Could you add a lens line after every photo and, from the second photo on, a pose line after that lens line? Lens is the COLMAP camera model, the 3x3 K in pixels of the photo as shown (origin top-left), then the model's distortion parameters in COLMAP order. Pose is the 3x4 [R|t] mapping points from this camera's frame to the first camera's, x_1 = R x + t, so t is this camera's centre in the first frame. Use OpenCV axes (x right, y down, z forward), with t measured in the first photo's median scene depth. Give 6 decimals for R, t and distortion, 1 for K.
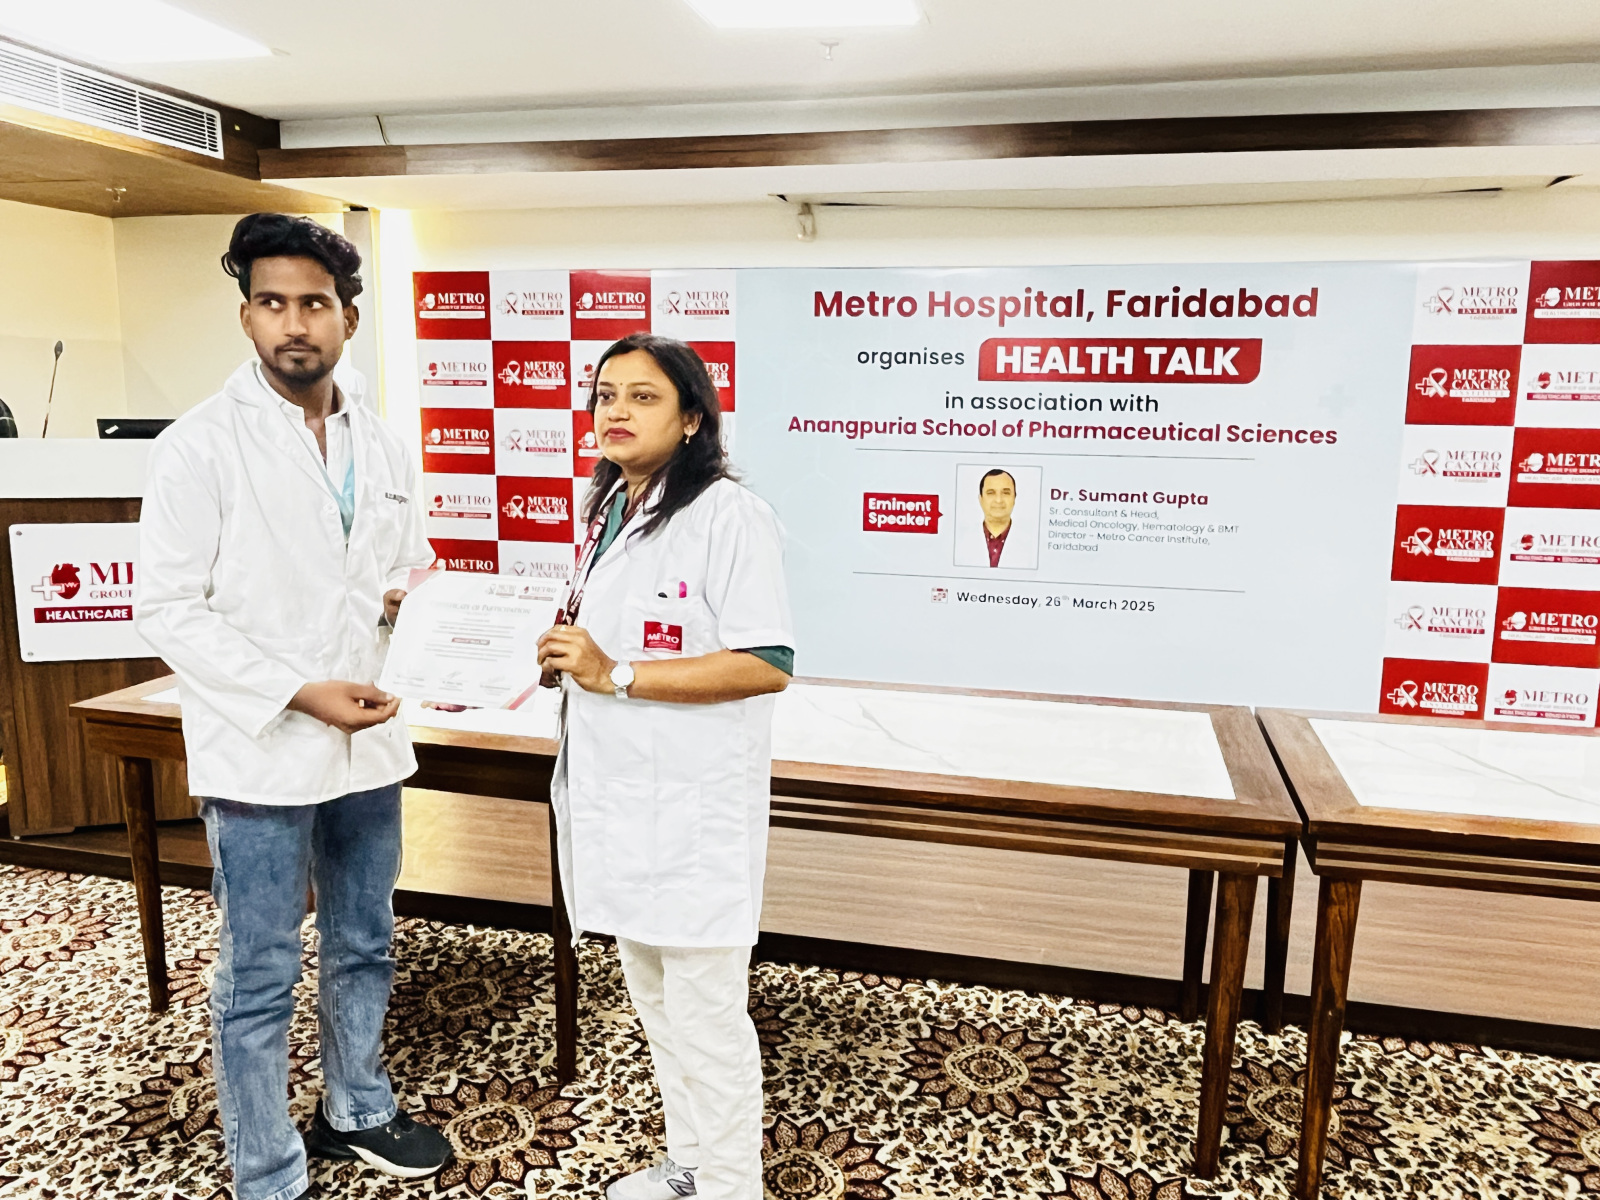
lens RADIAL K [[1213.8, 0, 783.7], [0, 1213.8, 599.5], [0, 0, 1]] dist [0.000236, -0.005860]
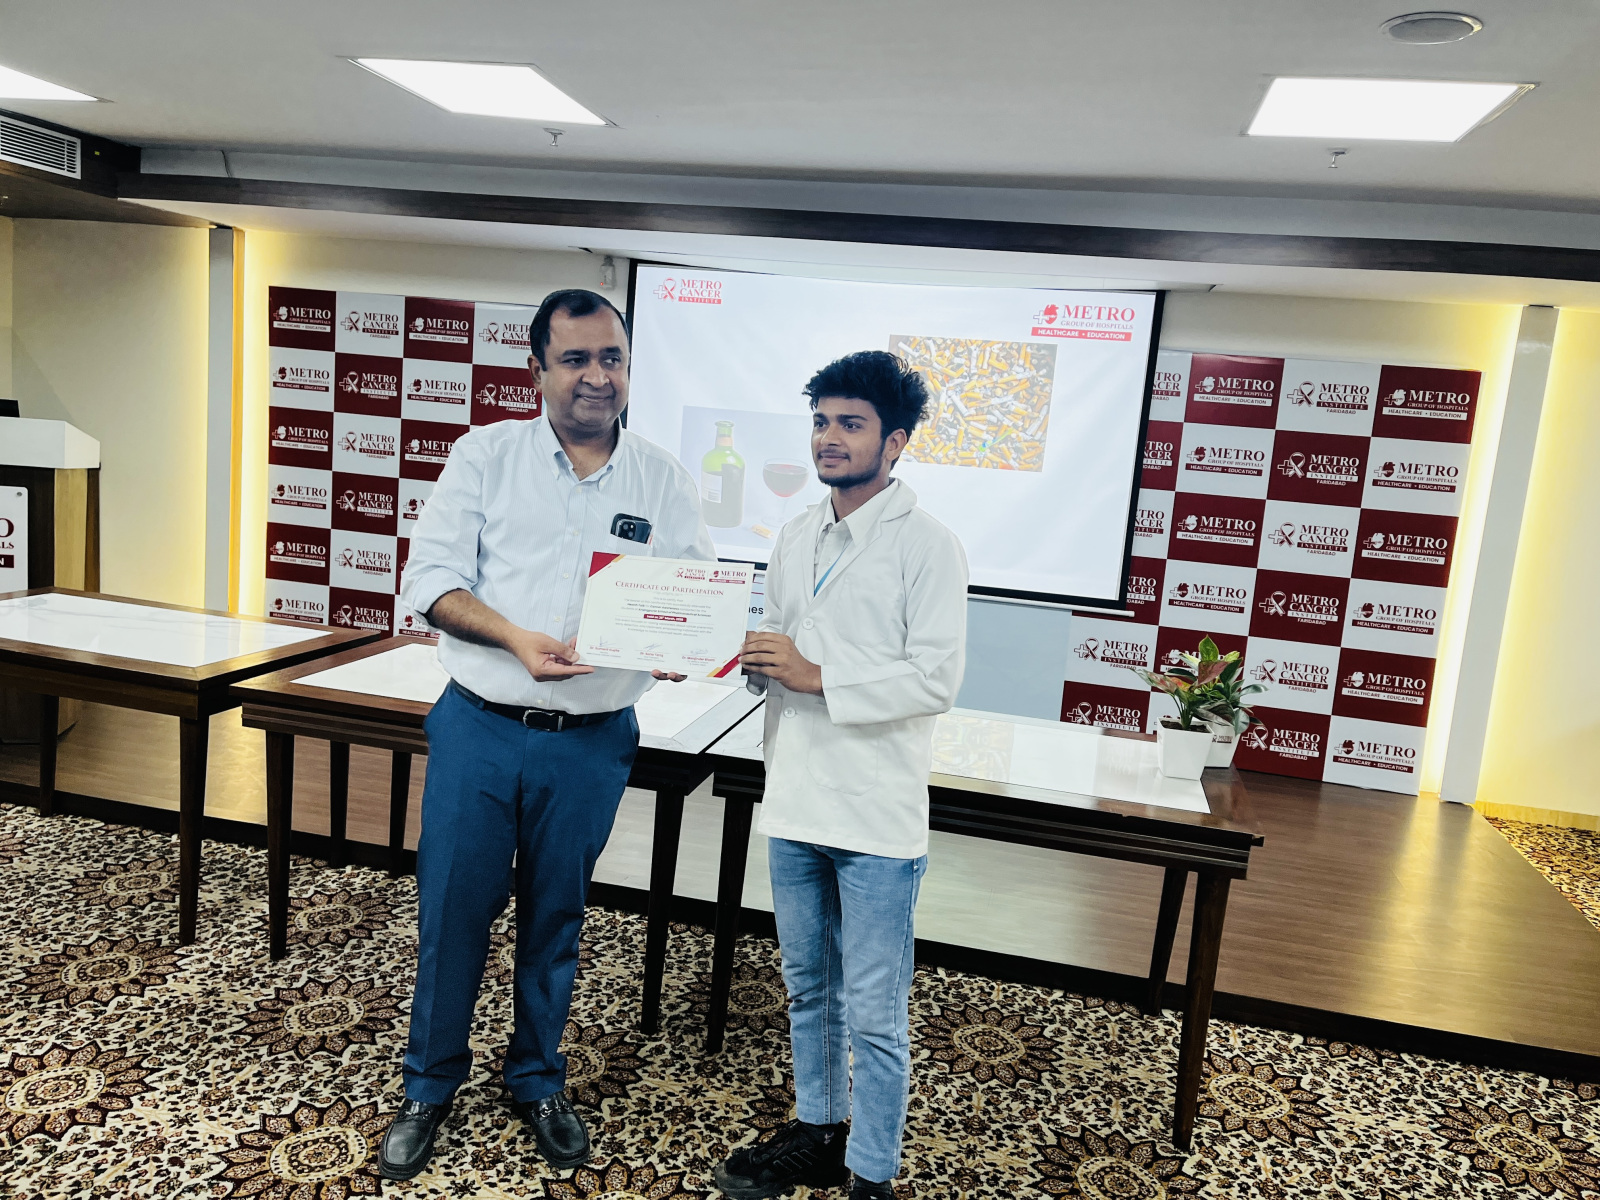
lens RADIAL K [[1186.9, 0, 804.9], [0, 1186.9, 588.7], [0, 0, 1]] dist [0.068366, -0.096832]
pose [[0.997147, 0.070924, 0.025846, 0.225932], [-0.070039, 0.996976, -0.033664, 0.016513], [-0.028155, 0.031758, 0.999099, -0.150791]]
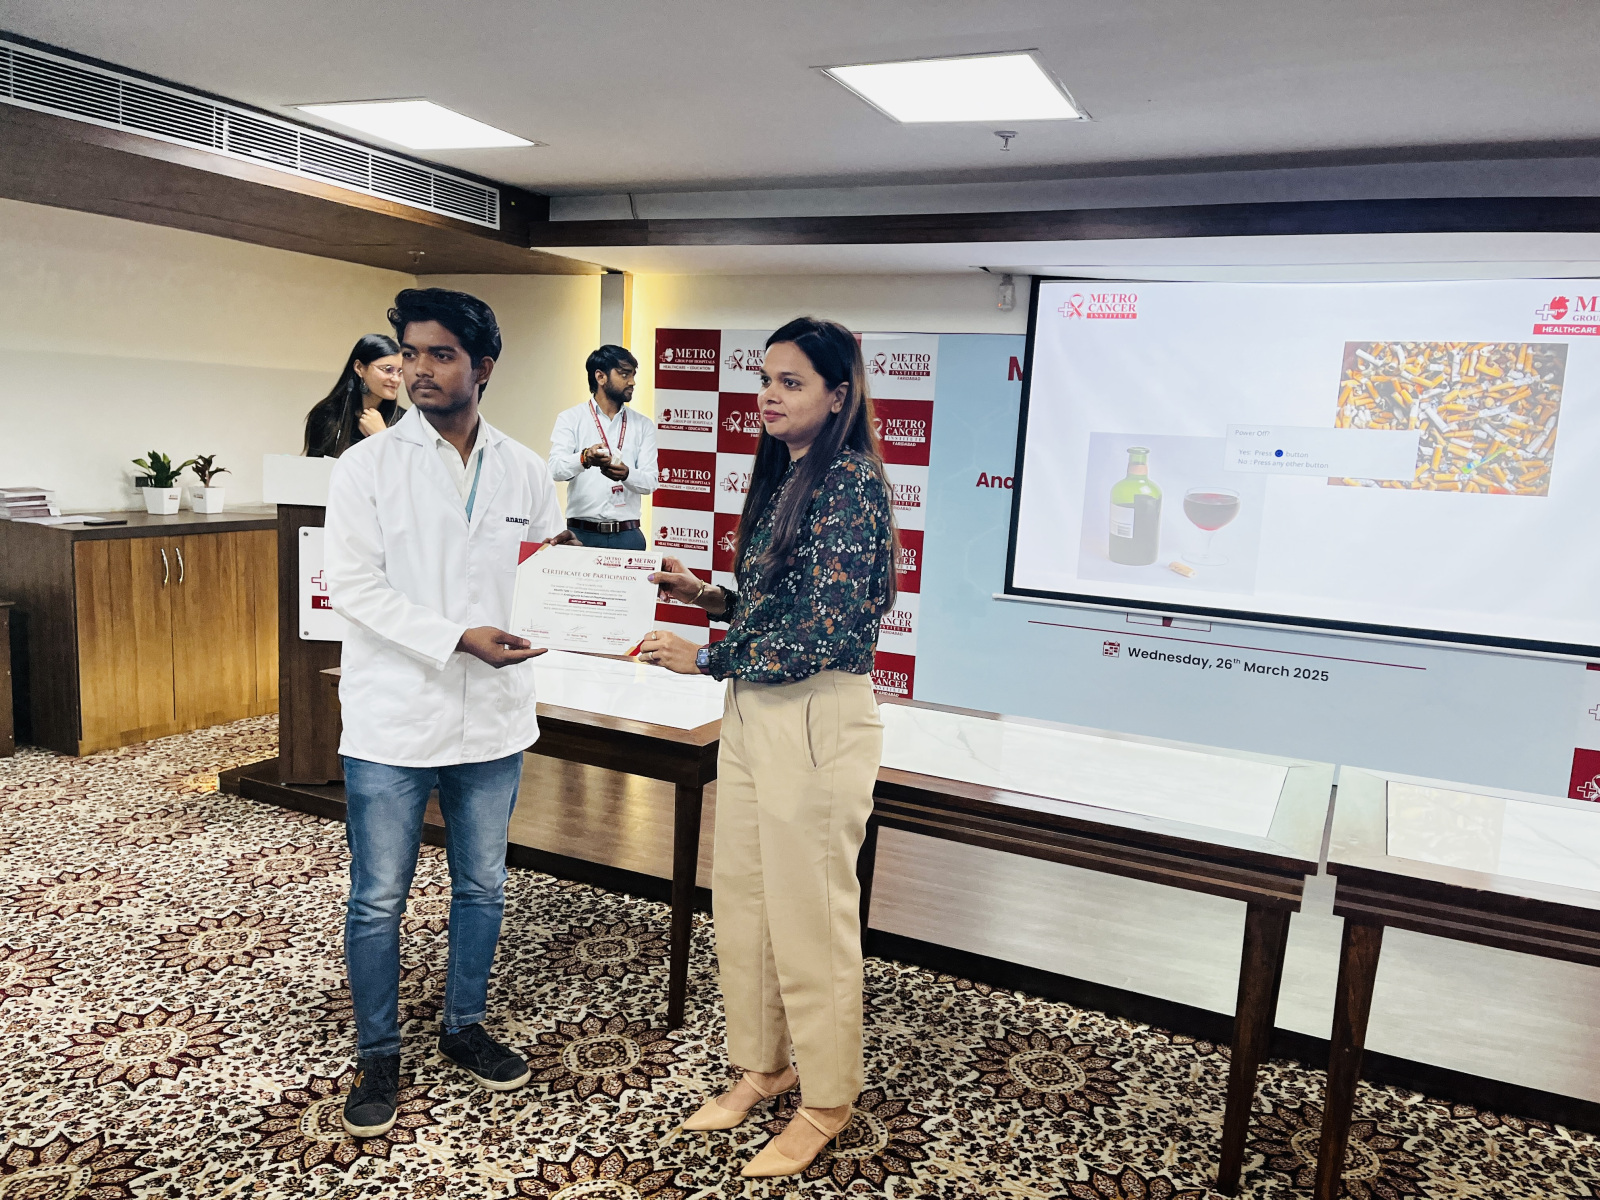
lens RADIAL K [[1188.9, 0, 801.1], [0, 1188.9, 606.8], [0, 0, 1]] dist [0.065106, -0.080735]
pose [[0.978211, 0.070596, -0.195240, 0.076544], [-0.077367, 0.996630, -0.027266, 0.010008], [0.192657, 0.041777, 0.980376, -0.067056]]
